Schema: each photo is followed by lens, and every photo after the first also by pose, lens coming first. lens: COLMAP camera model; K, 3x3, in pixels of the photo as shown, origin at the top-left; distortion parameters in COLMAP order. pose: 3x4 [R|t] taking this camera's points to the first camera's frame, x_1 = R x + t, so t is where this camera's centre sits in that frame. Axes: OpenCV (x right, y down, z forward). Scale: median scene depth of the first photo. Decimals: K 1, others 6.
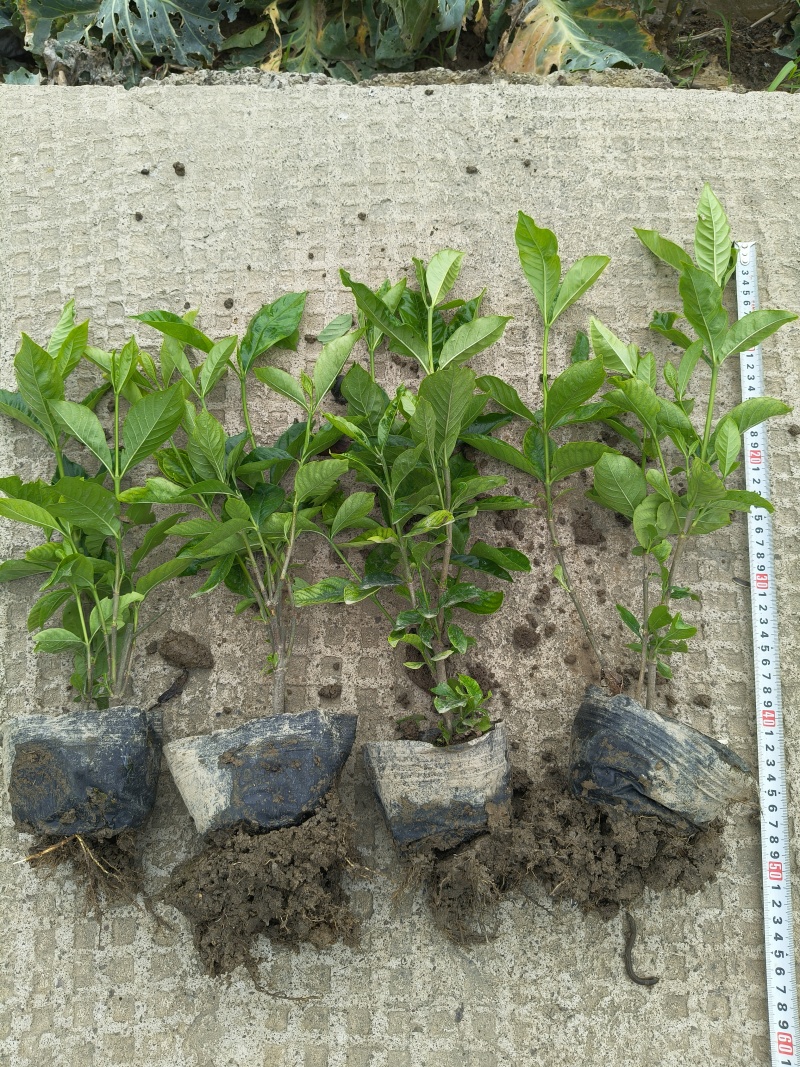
lens RADIAL K [[816.5, 0, 404.2], [0, 816.5, 533.7], [0, 0, 1]] dist [-0.004106, -0.028371]
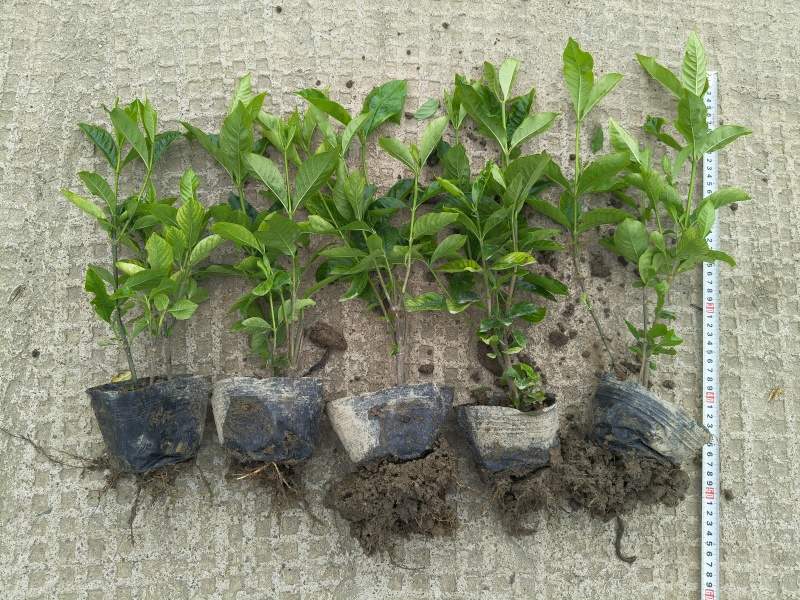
lens RADIAL K [[612.2, 0, 402.4], [0, 612.2, 298.9], [0, 0, 1]] dist [-0.004106, -0.028371]
pose [[0.993687, 0.049351, 0.100749, -0.250904], [-0.059398, 0.993284, 0.099289, -0.037989], [-0.095173, -0.104647, 0.989945, -0.068792]]
